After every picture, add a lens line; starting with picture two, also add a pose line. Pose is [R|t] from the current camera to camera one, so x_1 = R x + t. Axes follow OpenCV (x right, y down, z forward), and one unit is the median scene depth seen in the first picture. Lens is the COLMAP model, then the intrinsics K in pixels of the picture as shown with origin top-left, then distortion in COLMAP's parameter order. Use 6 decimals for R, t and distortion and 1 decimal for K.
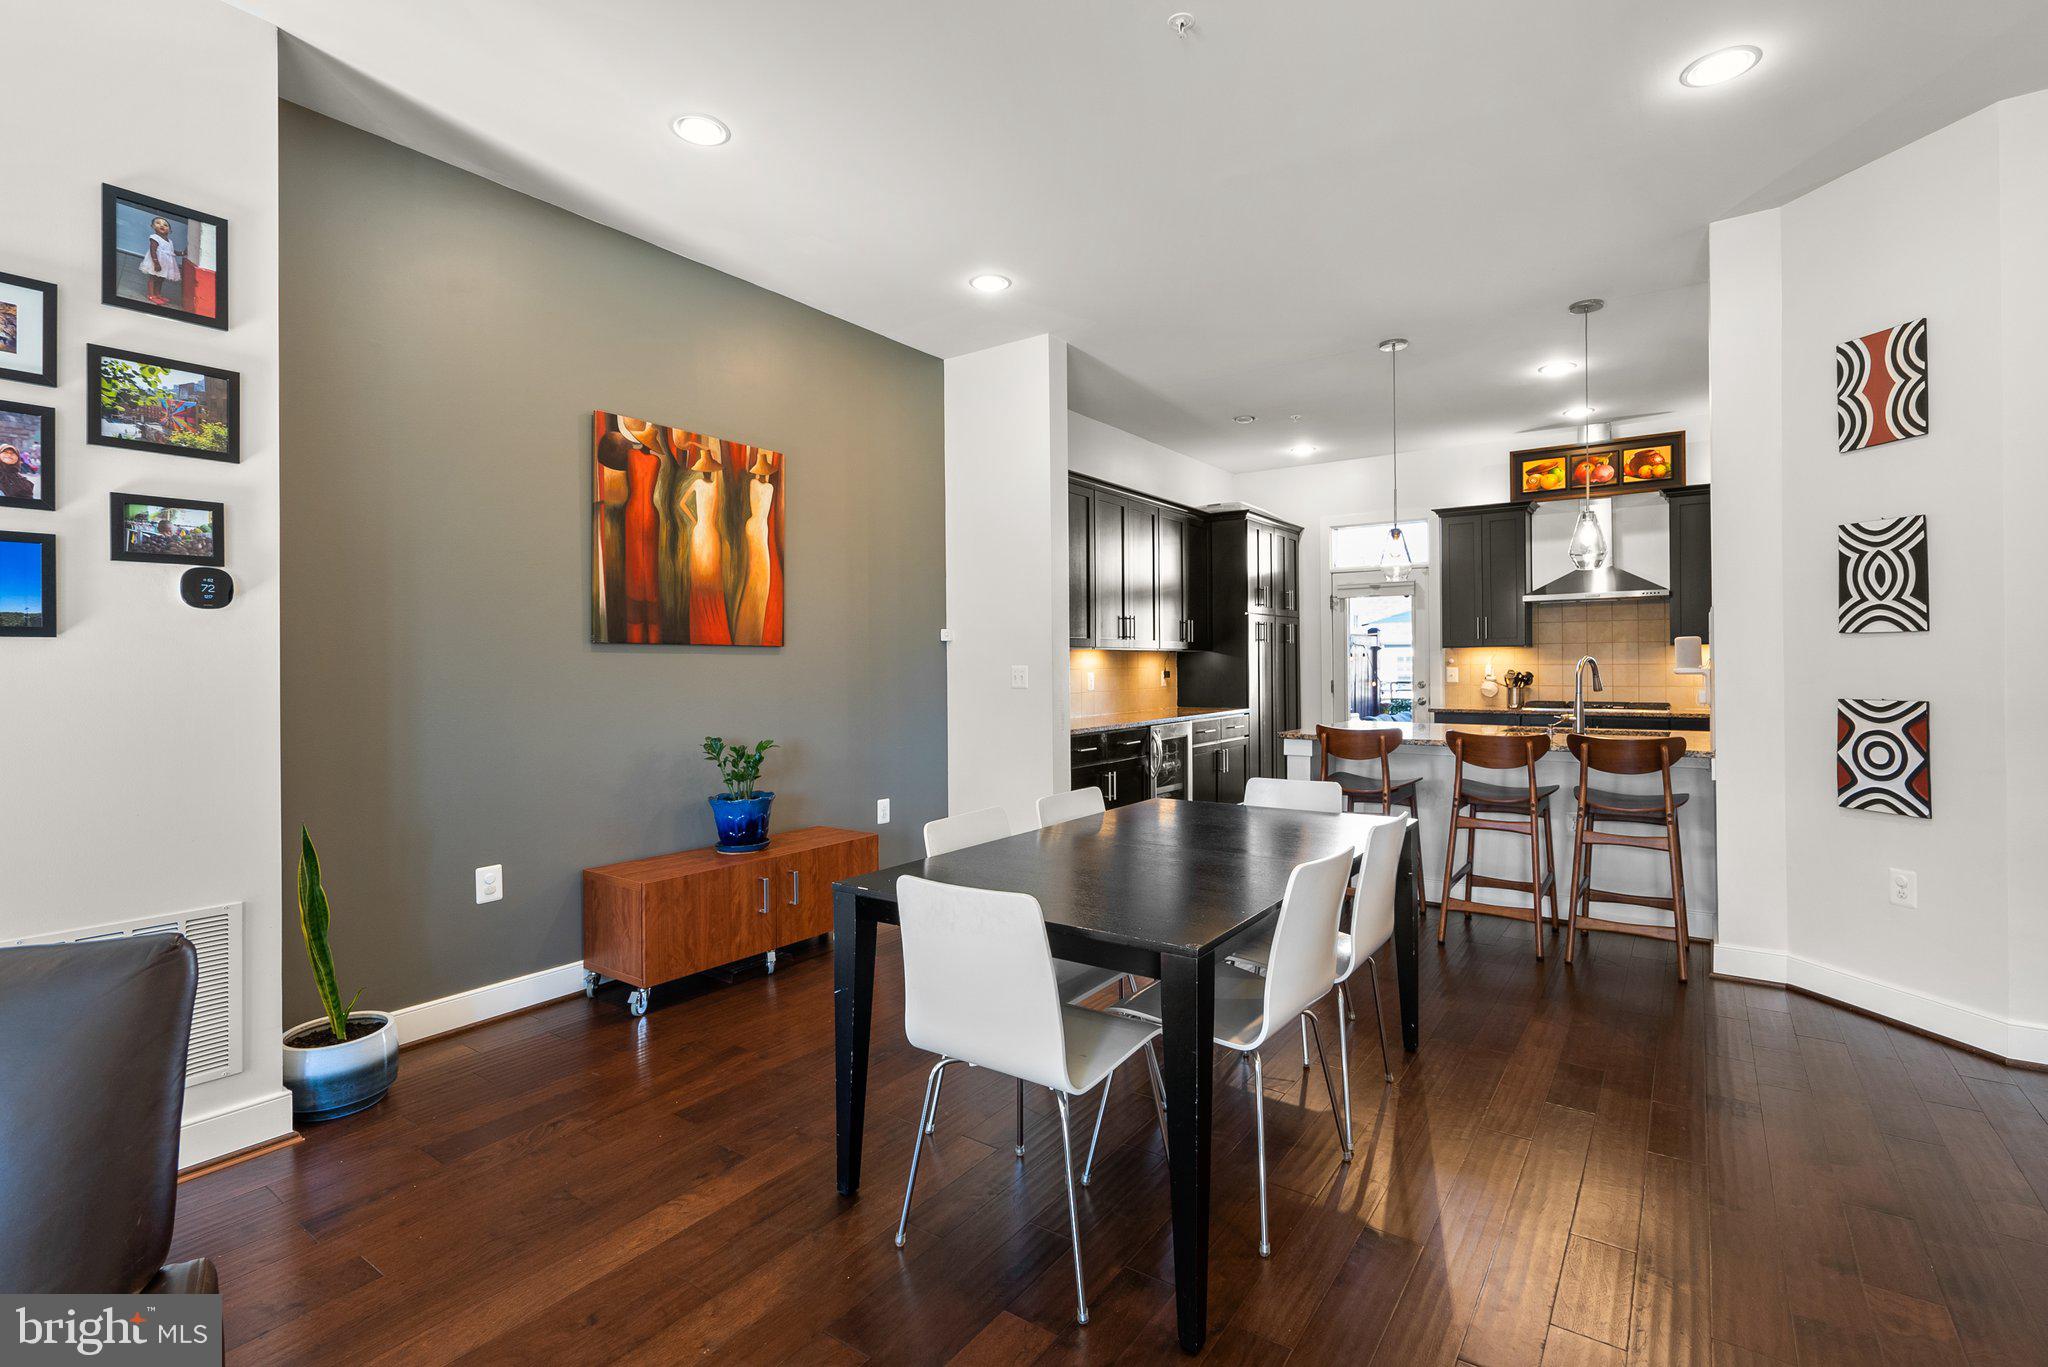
lens RADIAL K [[942.6, 0, 1025.4], [0, 942.6, 658.6], [0, 0, 1]] dist [-0.006969, 0.003868]
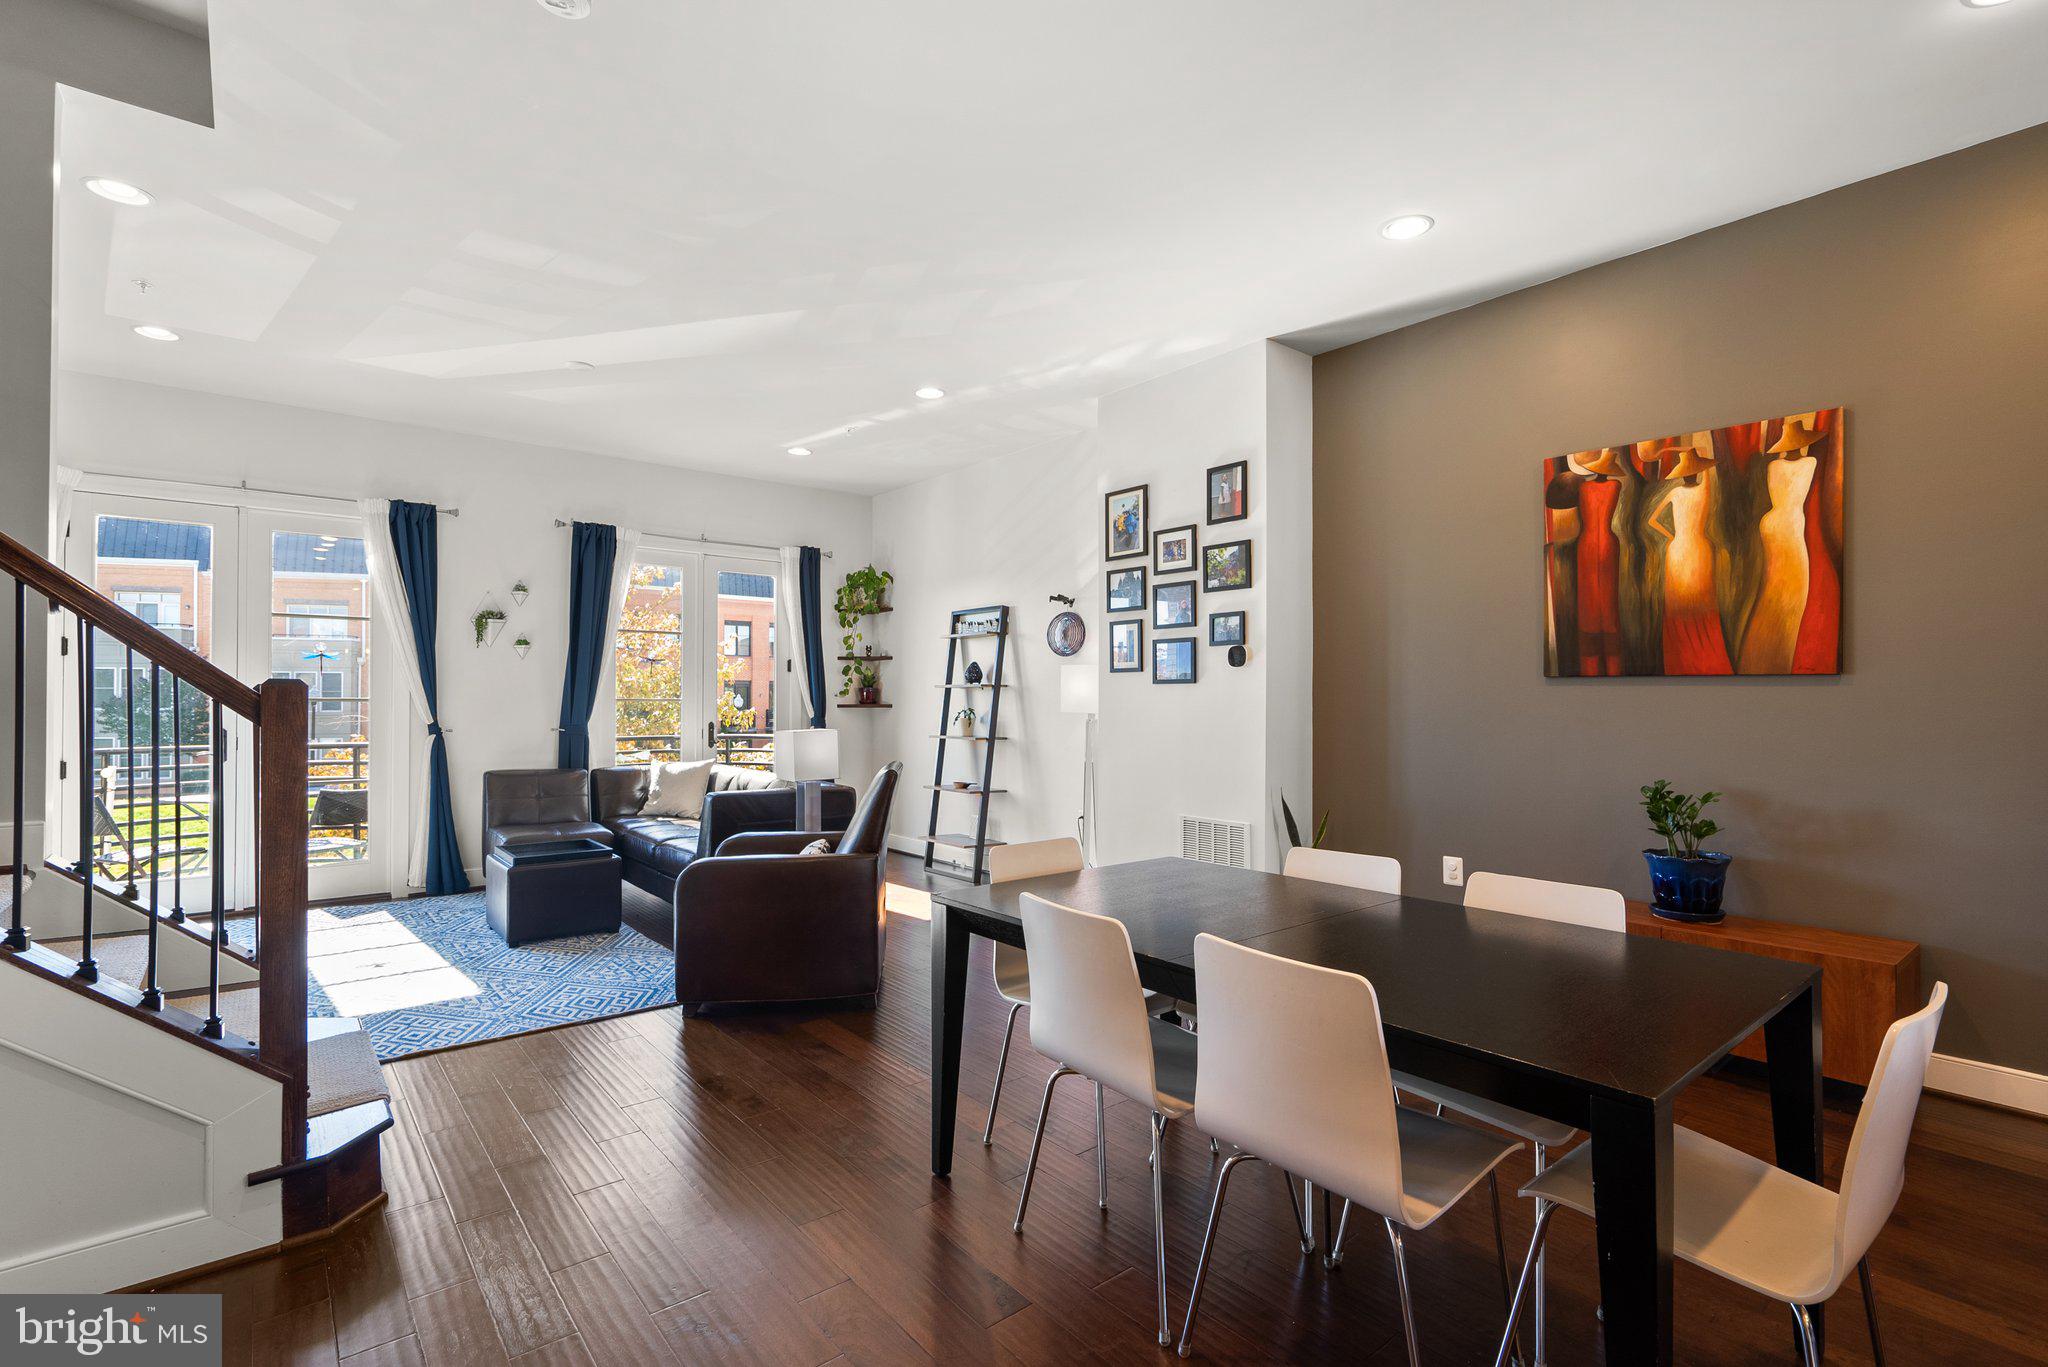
lens RADIAL K [[942.6, 0, 1019.0], [0, 942.6, 691.0], [0, 0, 1]] dist [-0.006969, 0.003868]
pose [[-0.257242, -0.001869, -0.966345, 0.620357], [0.003580, 0.999989, -0.002887, -0.000411], [0.966340, -0.004202, -0.257232, 0.597351]]
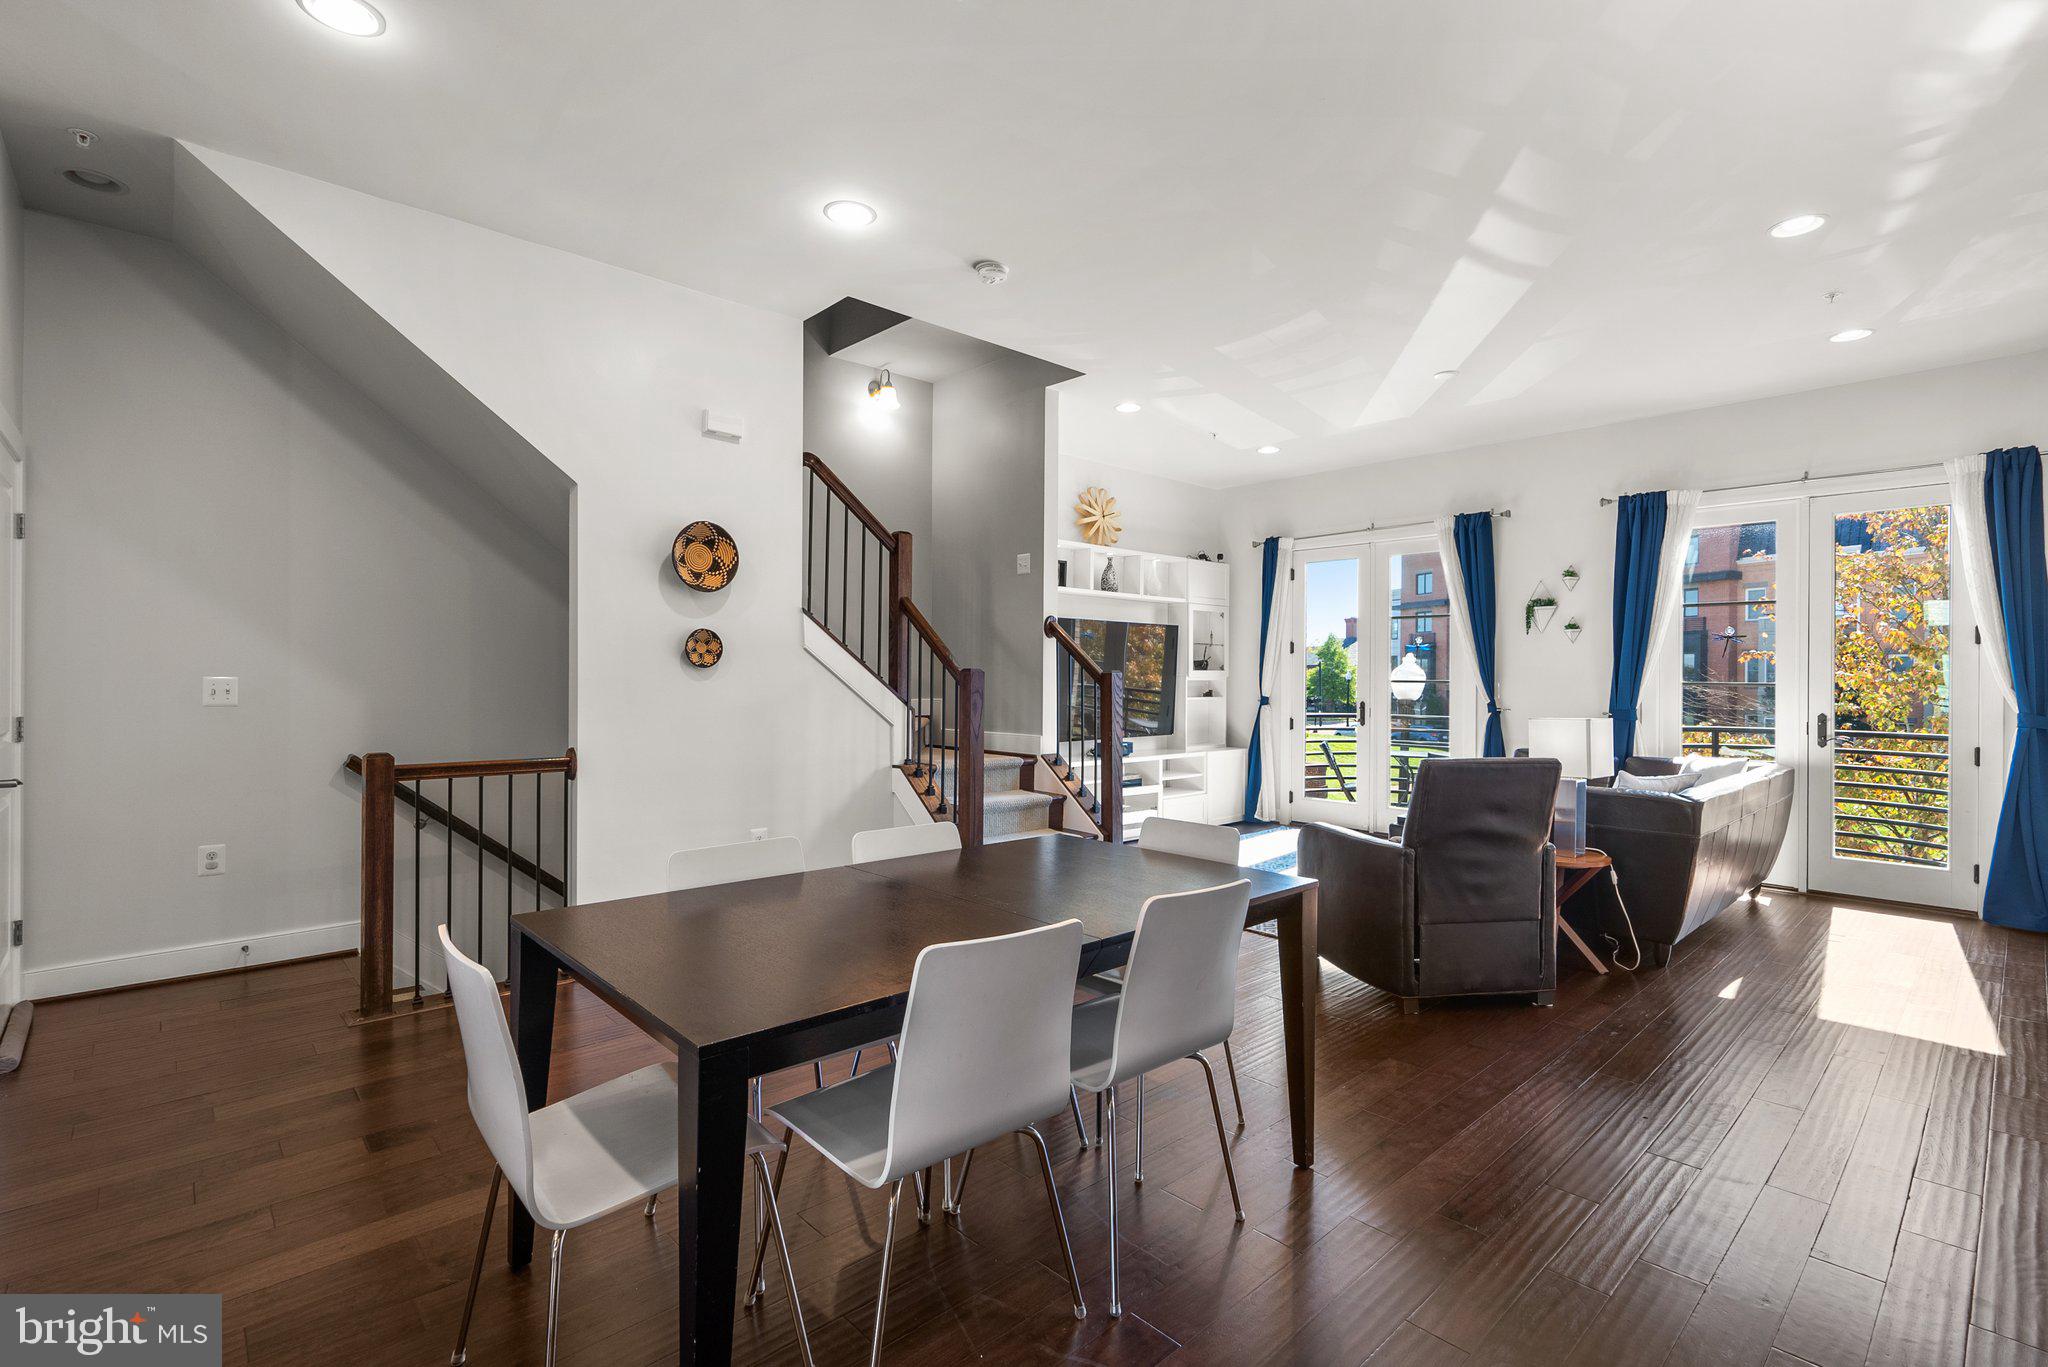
lens RADIAL K [[942.6, 0, 1020.1], [0, 942.6, 674.5], [0, 0, 1]] dist [-0.006969, 0.003868]
pose [[-0.979293, 0.000684, 0.202448, -0.051395], [-0.000858, 0.999971, -0.007527, 0.005033], [-0.202447, -0.007545, -0.979264, 1.116405]]
